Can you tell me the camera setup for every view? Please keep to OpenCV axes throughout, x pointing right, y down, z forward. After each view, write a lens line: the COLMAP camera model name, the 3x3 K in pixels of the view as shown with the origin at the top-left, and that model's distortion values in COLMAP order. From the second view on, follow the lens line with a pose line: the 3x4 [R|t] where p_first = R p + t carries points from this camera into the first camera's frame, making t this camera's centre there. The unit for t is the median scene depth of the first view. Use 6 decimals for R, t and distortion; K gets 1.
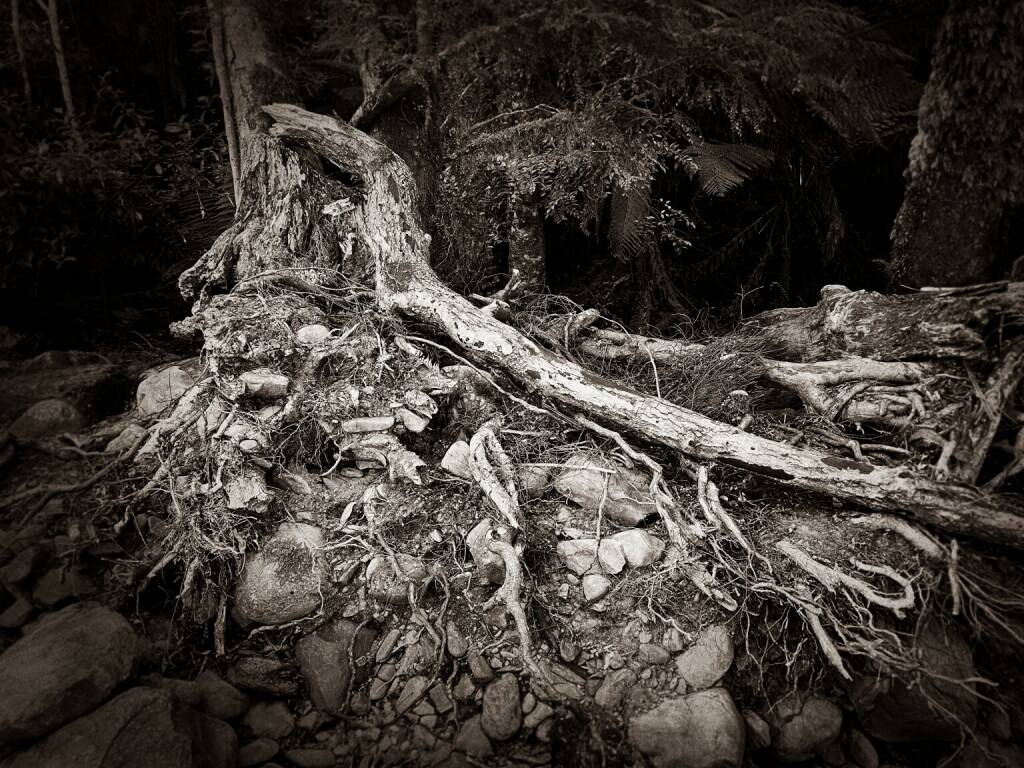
lens RADIAL K [[765.9, 0, 512.0], [0, 765.9, 384.0], [0, 0, 1]] dist [0.090894, -0.105466]
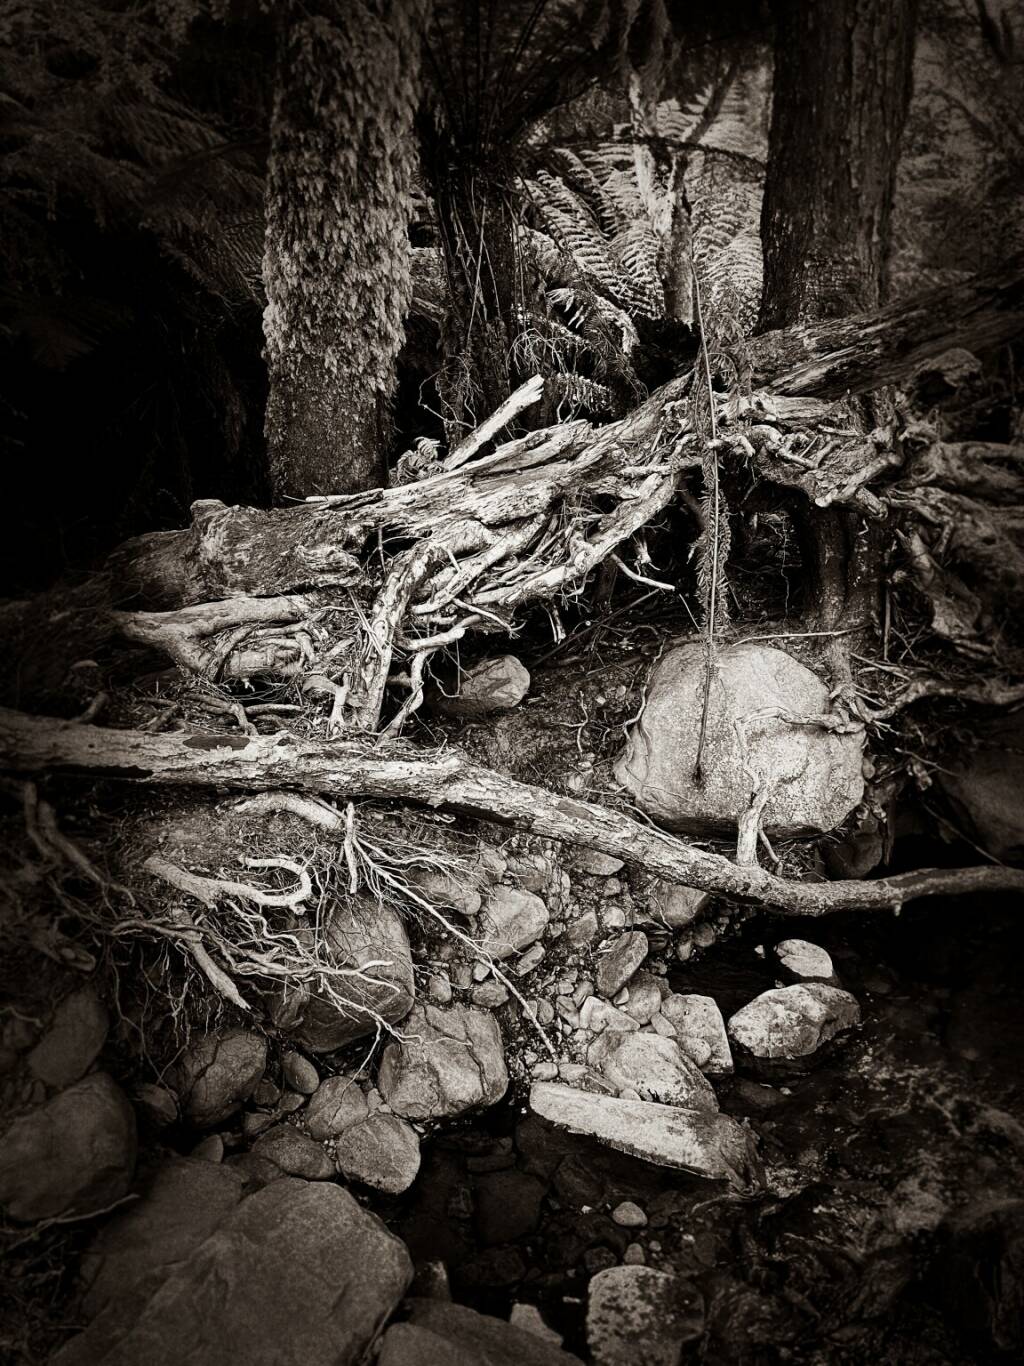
lens RADIAL K [[1032.8, 0, 512.0], [0, 1032.8, 683.0], [0, 0, 1]] dist [0.091859, -0.189602]
pose [[0.818898, -0.166481, 0.549263, 0.106938], [0.131203, 0.985966, 0.103234, -0.024286], [-0.558741, -0.012473, 0.829248, -0.037714]]
